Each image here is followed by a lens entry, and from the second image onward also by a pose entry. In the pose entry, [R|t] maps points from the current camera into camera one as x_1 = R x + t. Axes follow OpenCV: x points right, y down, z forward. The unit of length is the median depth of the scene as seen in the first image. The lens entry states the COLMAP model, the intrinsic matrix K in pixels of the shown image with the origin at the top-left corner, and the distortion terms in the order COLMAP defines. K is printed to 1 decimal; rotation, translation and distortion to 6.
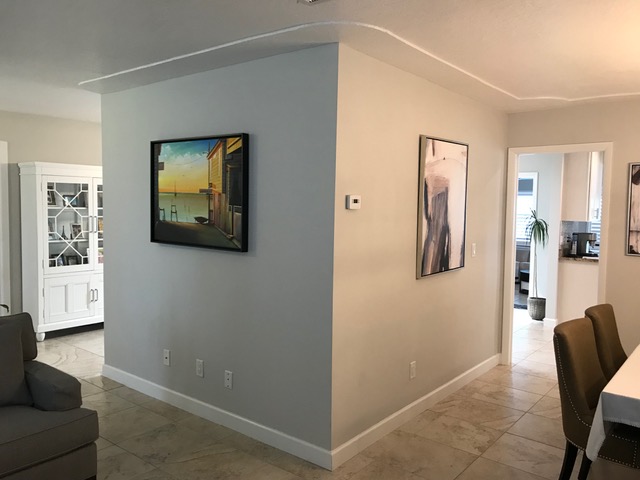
lens RADIAL K [[529.7, 0, 315.4], [0, 529.7, 237.6], [0, 0, 1]] dist [0.026916, -0.003809]
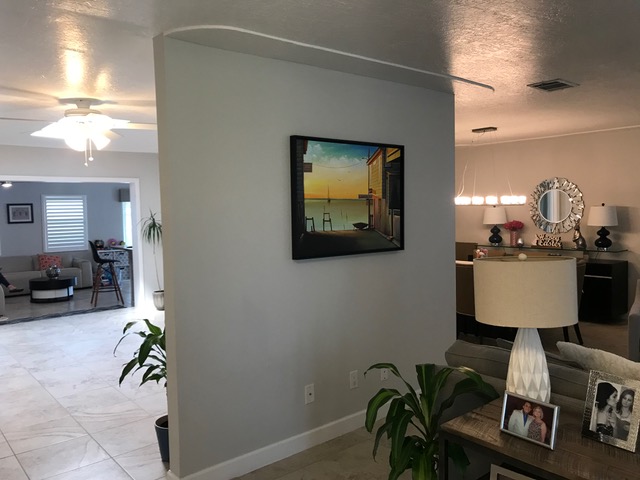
lens RADIAL K [[529.7, 0, 318.8], [0, 529.7, 236.4], [0, 0, 1]] dist [0.026916, -0.003809]
pose [[0.194025, -0.078949, 0.977814, -1.156296], [0.089372, 0.994034, 0.062525, -0.079798], [-0.976917, 0.075258, 0.199924, 0.853267]]
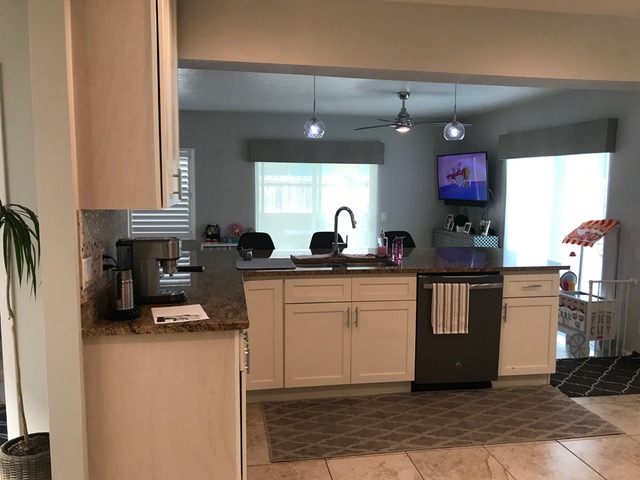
lens RADIAL K [[529.7, 0, 320.7], [0, 529.7, 237.7], [0, 0, 1]] dist [0.026916, -0.003809]
pose [[0.658163, -0.095184, 0.746834, 0.576199], [0.055660, 0.995413, 0.077813, -0.055710], [-0.750815, -0.009644, 0.660442, 1.239824]]
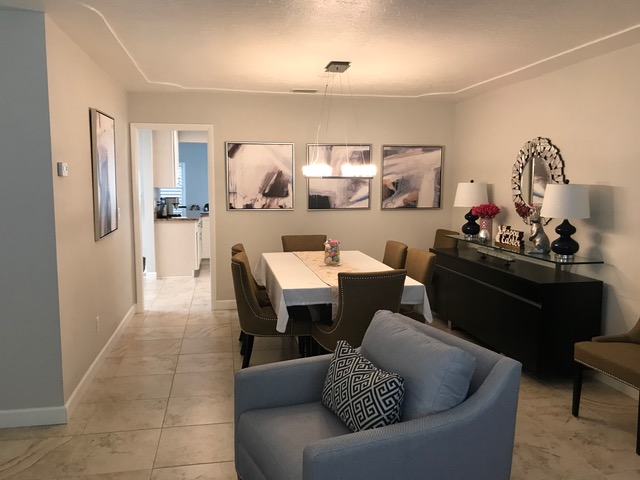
lens RADIAL K [[529.7, 0, 317.7], [0, 529.7, 239.2], [0, 0, 1]] dist [0.026916, -0.003809]
pose [[0.652021, -0.098397, 0.751789, -0.338836], [0.056709, 0.995095, 0.081059, 0.011549], [-0.756077, -0.010219, 0.654403, -0.061440]]
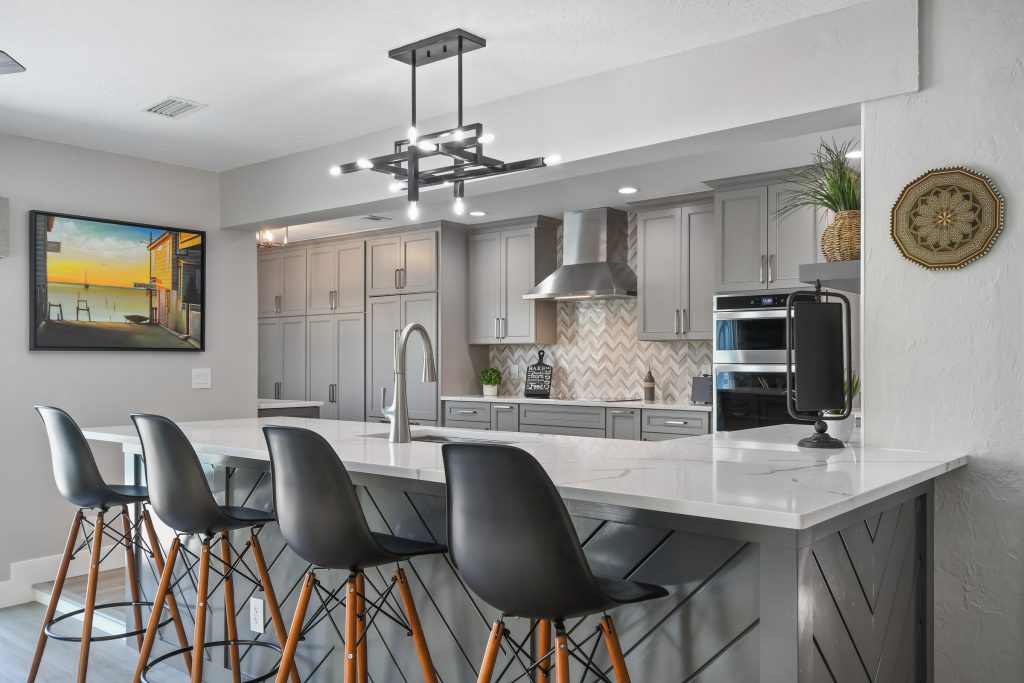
lens RADIAL K [[892.9, 0, 515.5], [0, 892.9, 345.4], [0, 0, 1]] dist [0.095800, 0.007801]
pose [[0.026435, -0.007880, 0.999619, -1.609402], [0.071496, 0.997423, 0.005972, 0.042496], [-0.997091, 0.071311, 0.026930, 0.344352]]
